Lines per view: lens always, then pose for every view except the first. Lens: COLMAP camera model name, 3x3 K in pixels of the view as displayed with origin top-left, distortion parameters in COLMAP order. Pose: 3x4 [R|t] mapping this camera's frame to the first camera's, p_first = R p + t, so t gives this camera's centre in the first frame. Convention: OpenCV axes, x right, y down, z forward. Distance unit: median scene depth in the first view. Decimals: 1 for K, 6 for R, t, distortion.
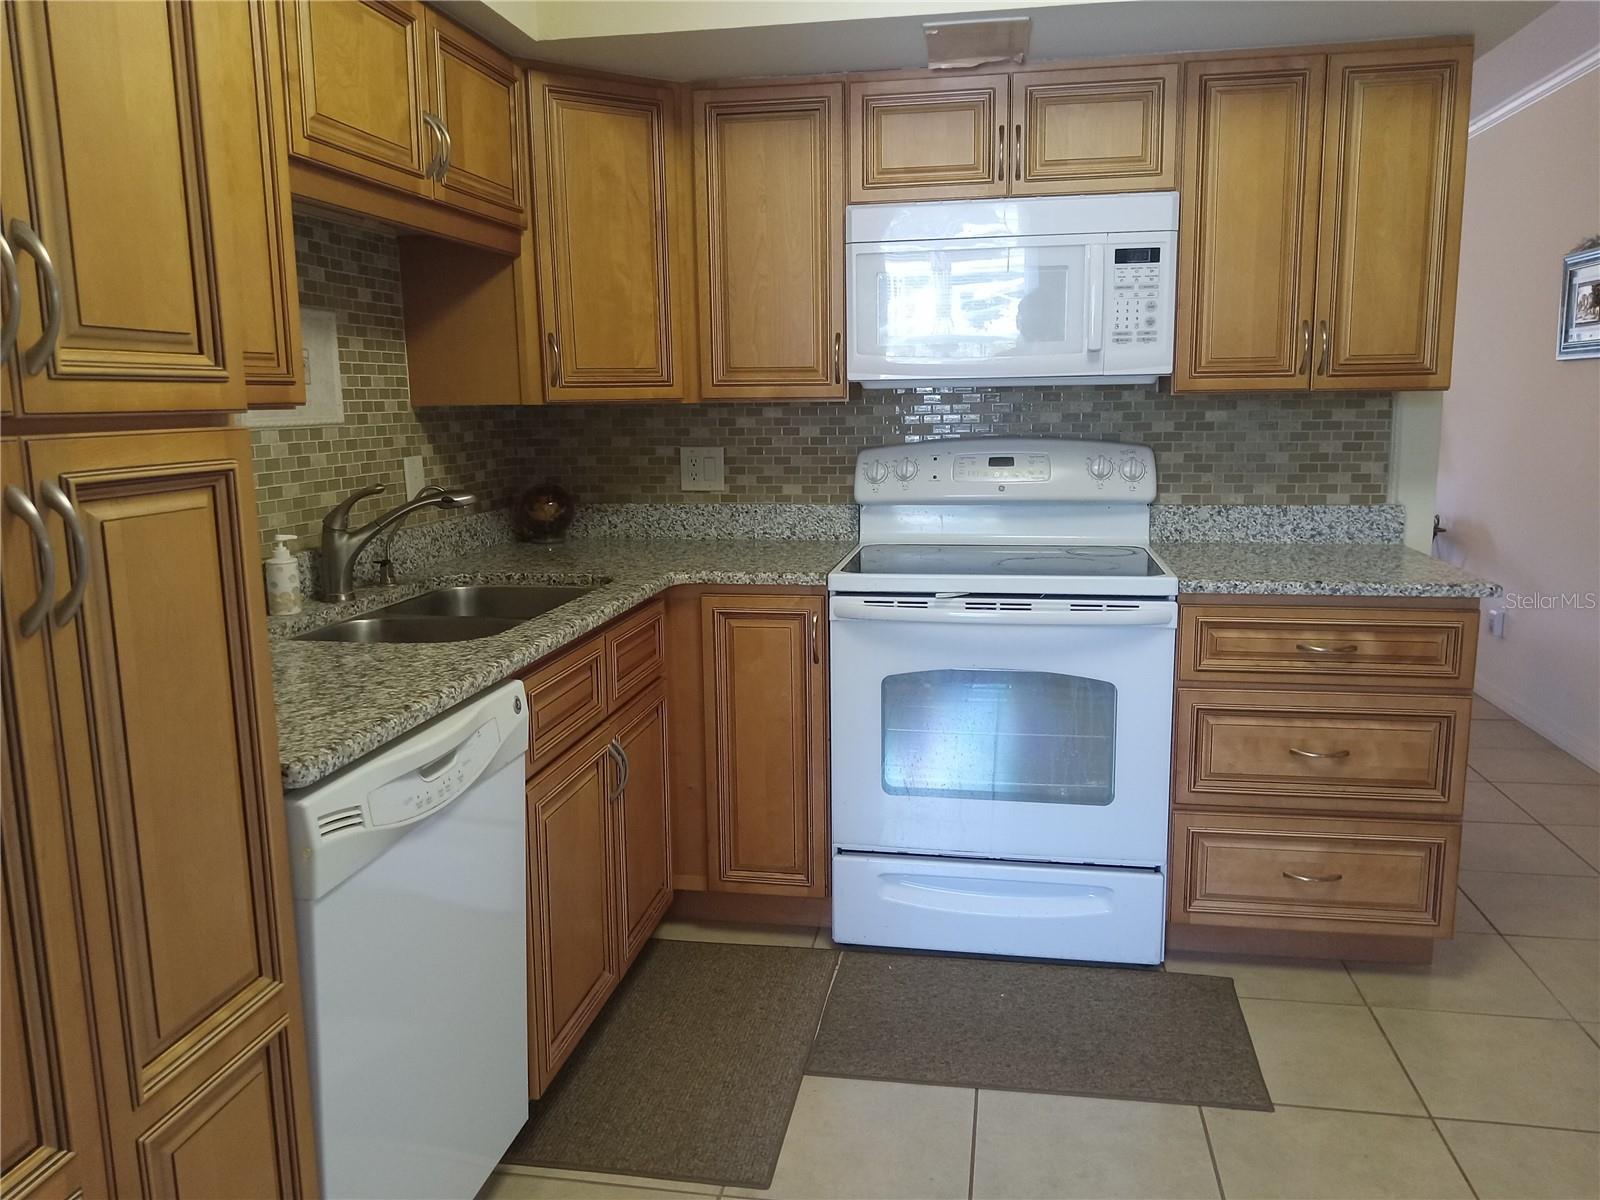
lens RADIAL K [[1195.0, 0, 804.8], [0, 1195.0, 598.0], [0, 0, 1]] dist [0.026914, -0.041084]
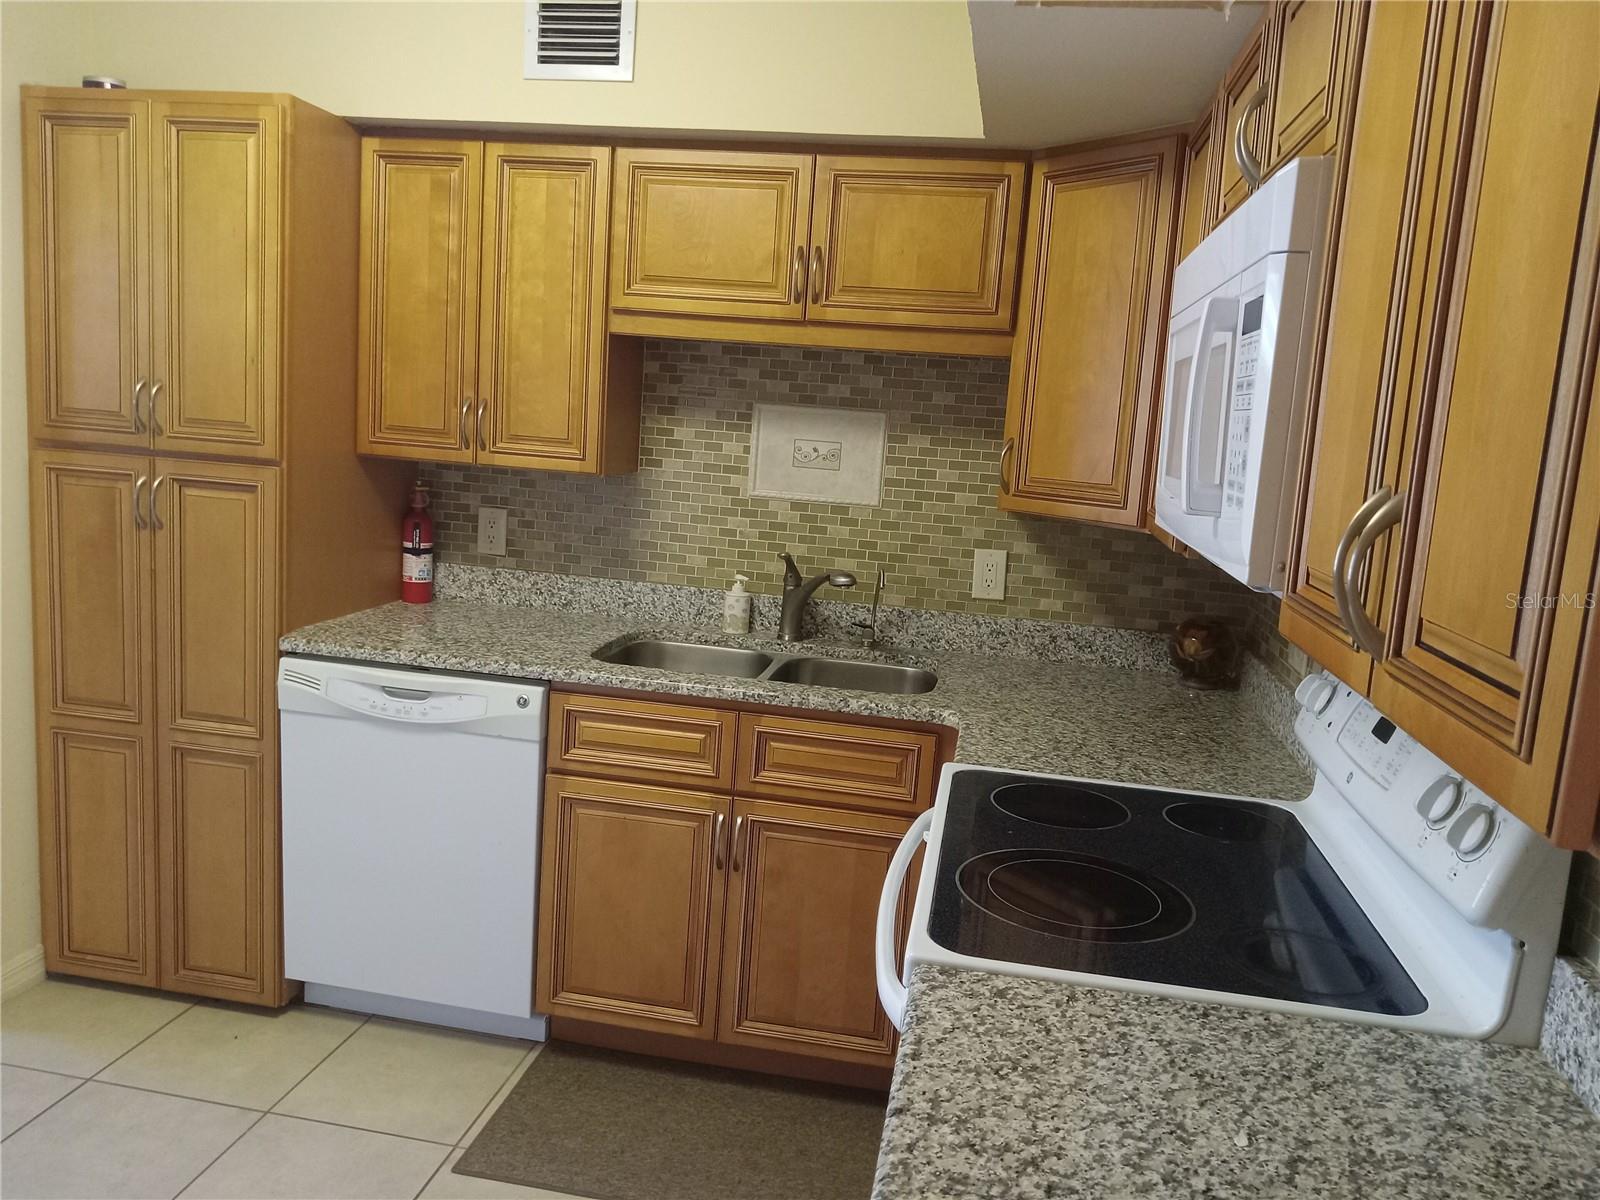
lens RADIAL K [[1195.0, 0, 819.7], [0, 1195.0, 602.0], [0, 0, 1]] dist [0.026914, -0.041084]
pose [[0.005444, 0.169740, -0.985474, 0.733657], [-0.236151, 0.957833, 0.163675, -0.217770], [0.971701, 0.231830, 0.045299, 0.849835]]
